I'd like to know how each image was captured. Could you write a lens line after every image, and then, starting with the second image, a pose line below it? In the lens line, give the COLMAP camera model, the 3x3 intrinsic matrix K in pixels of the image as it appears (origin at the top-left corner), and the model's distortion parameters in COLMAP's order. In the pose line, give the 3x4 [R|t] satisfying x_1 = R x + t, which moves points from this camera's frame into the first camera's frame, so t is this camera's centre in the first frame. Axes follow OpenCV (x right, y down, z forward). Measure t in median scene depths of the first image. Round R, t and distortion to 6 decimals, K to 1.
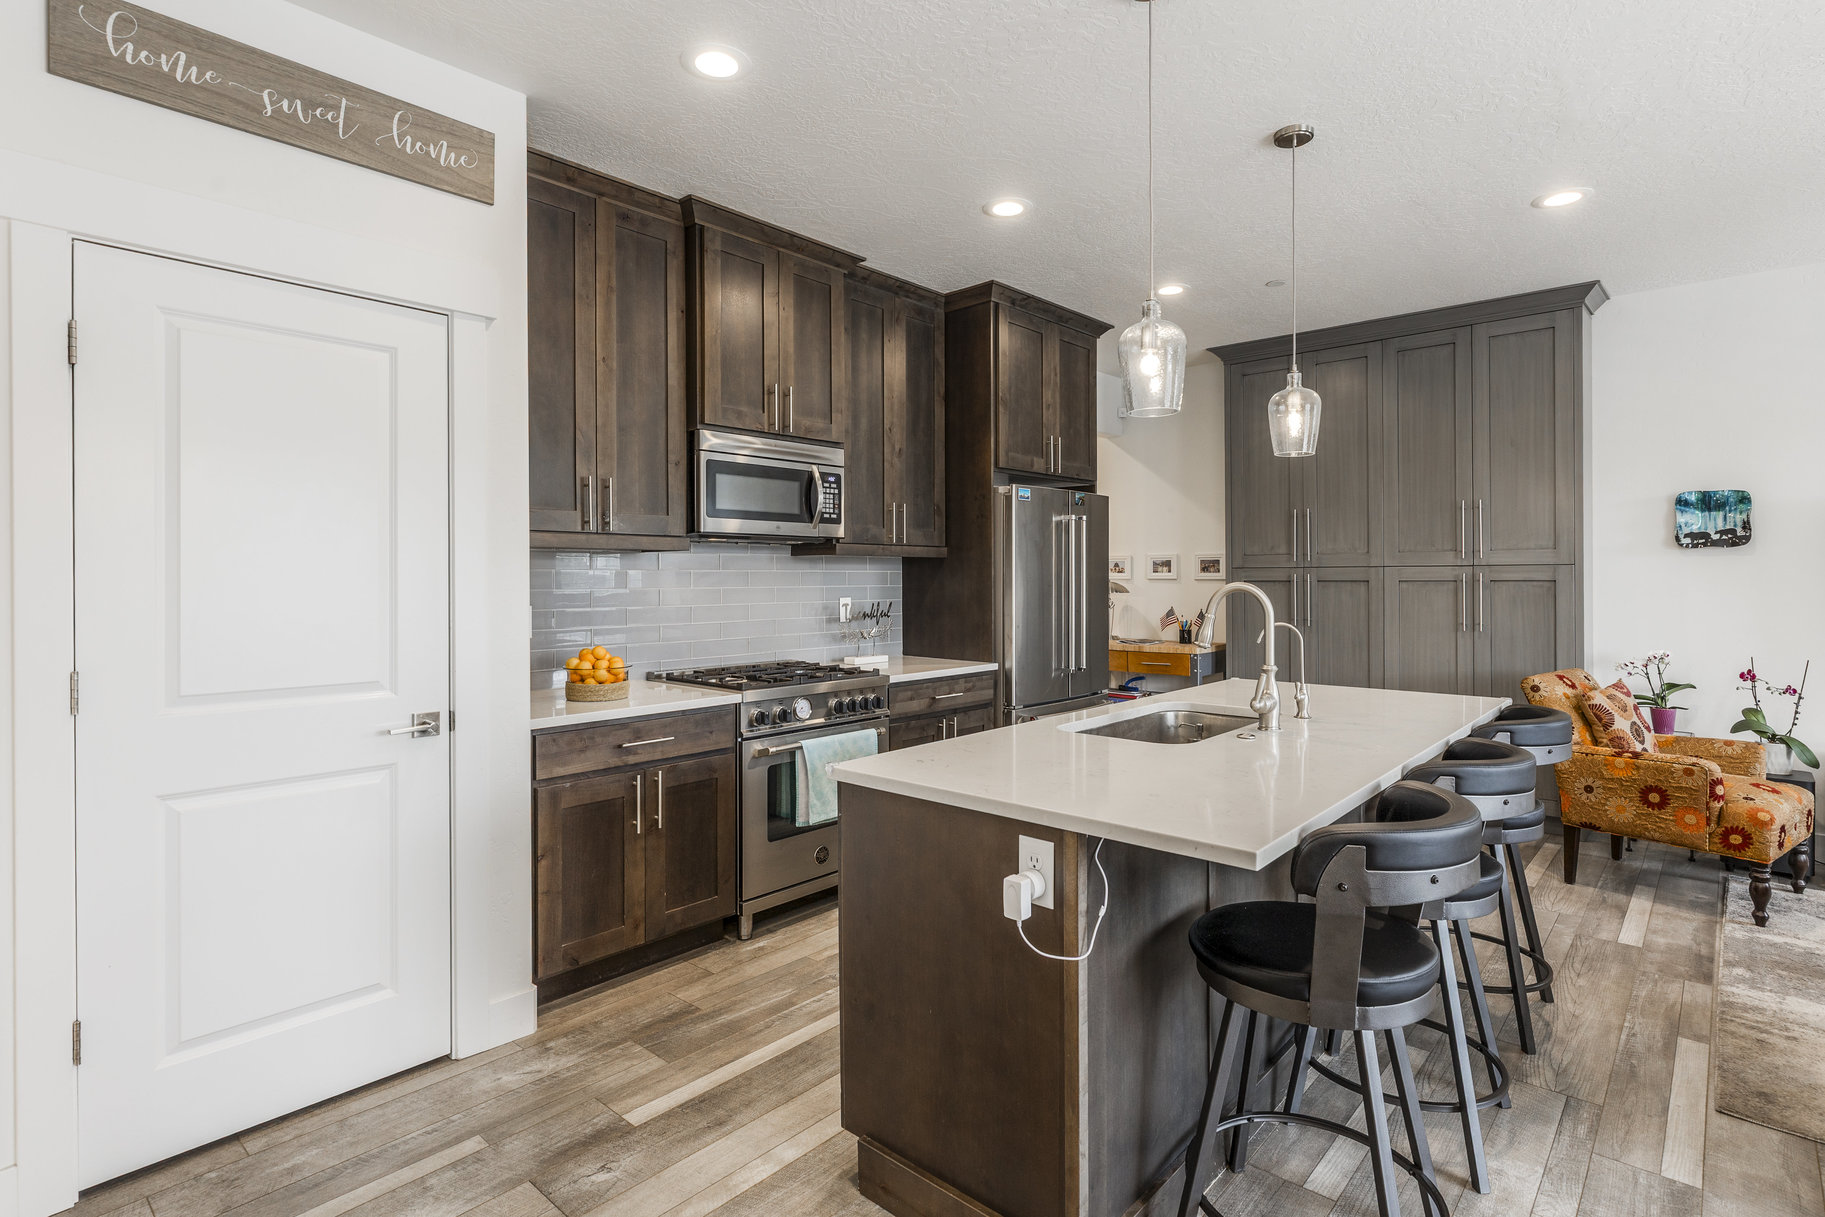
lens RADIAL K [[928.9, 0, 931.8], [0, 928.9, 572.3], [0, 0, 1]] dist [0.005331, 0.000629]
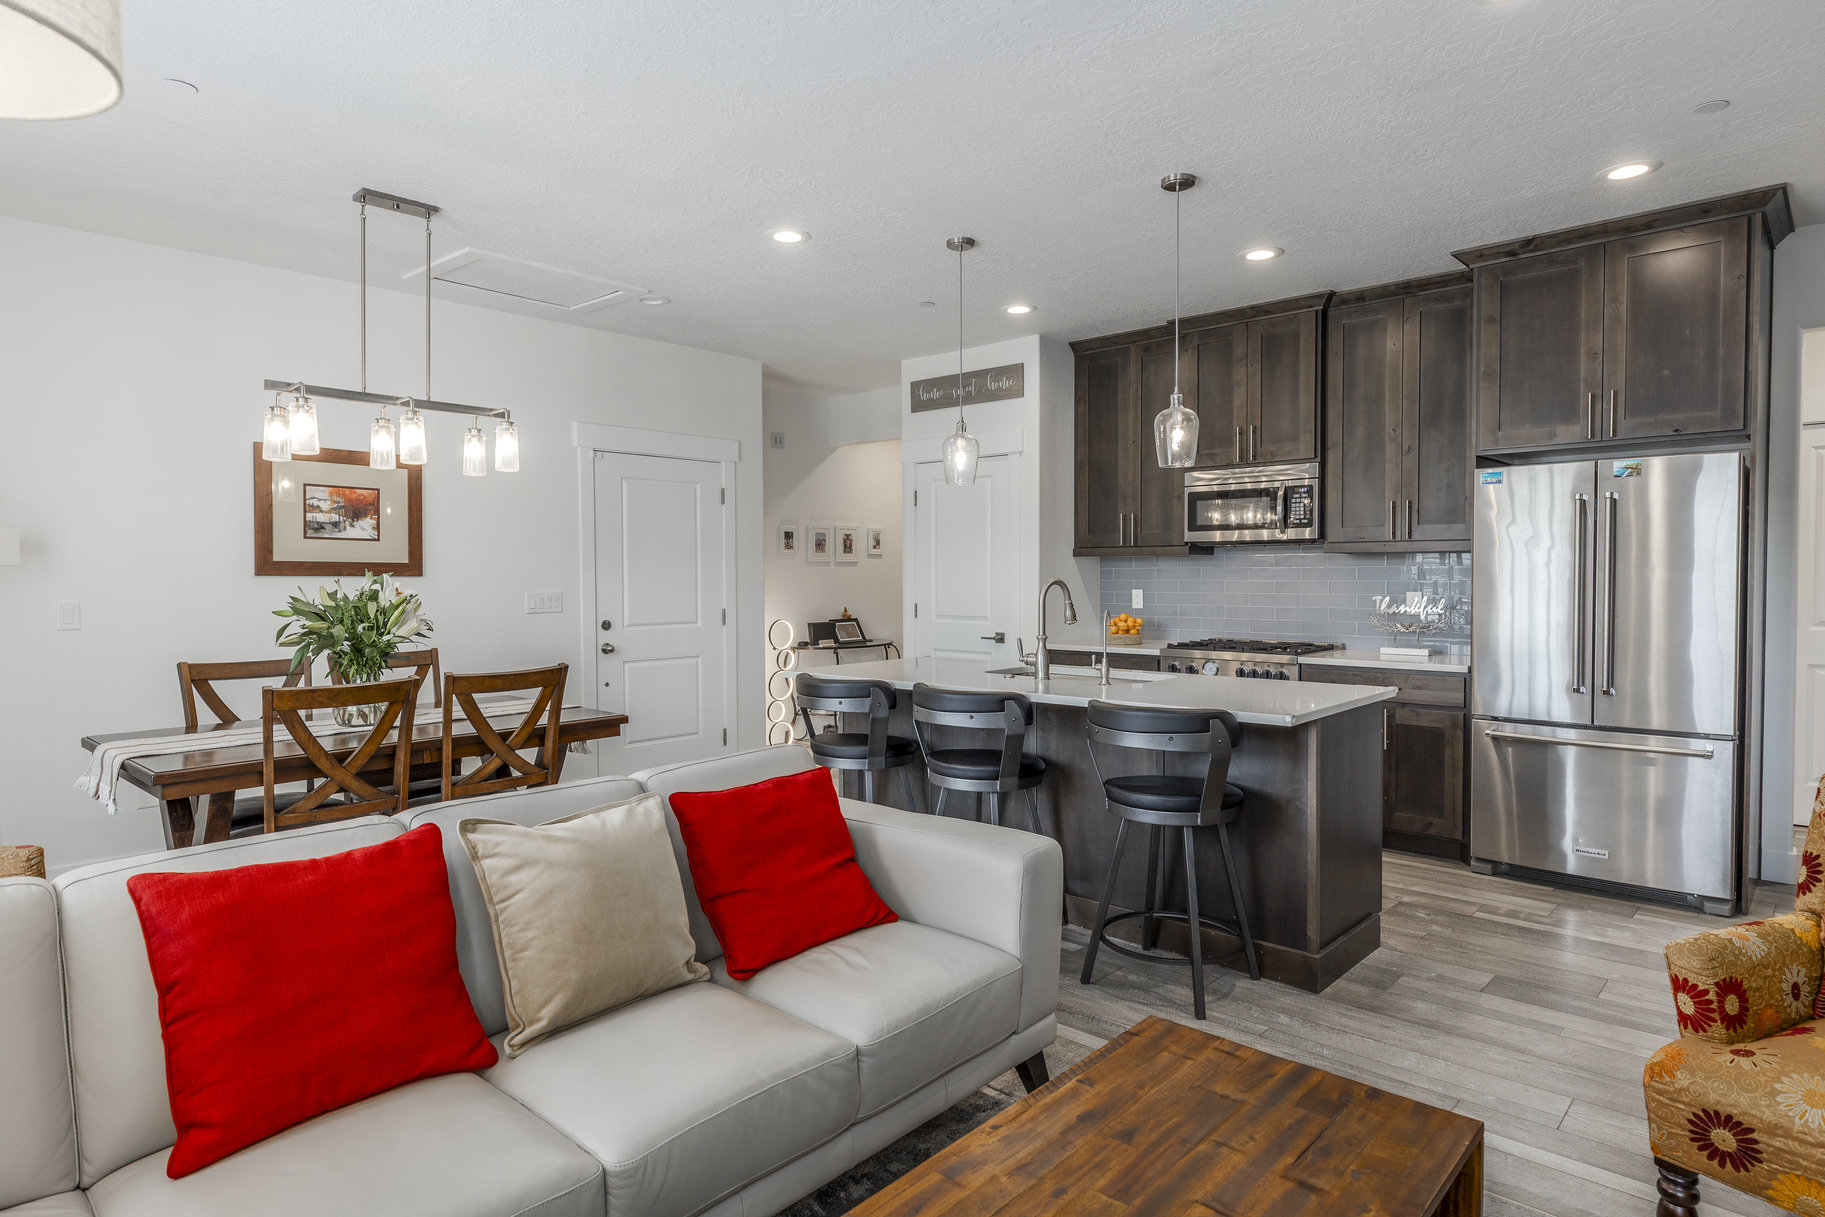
lens RADIAL K [[1003.1, 0, 911.5], [0, 1003.1, 599.6], [0, 0, 1]] dist [0.010186, 0.001193]
pose [[-0.021510, 0.027918, -0.999379, 1.102294], [0.007942, 0.999583, 0.027752, 0.000472], [0.999737, -0.007340, -0.021722, 0.480811]]
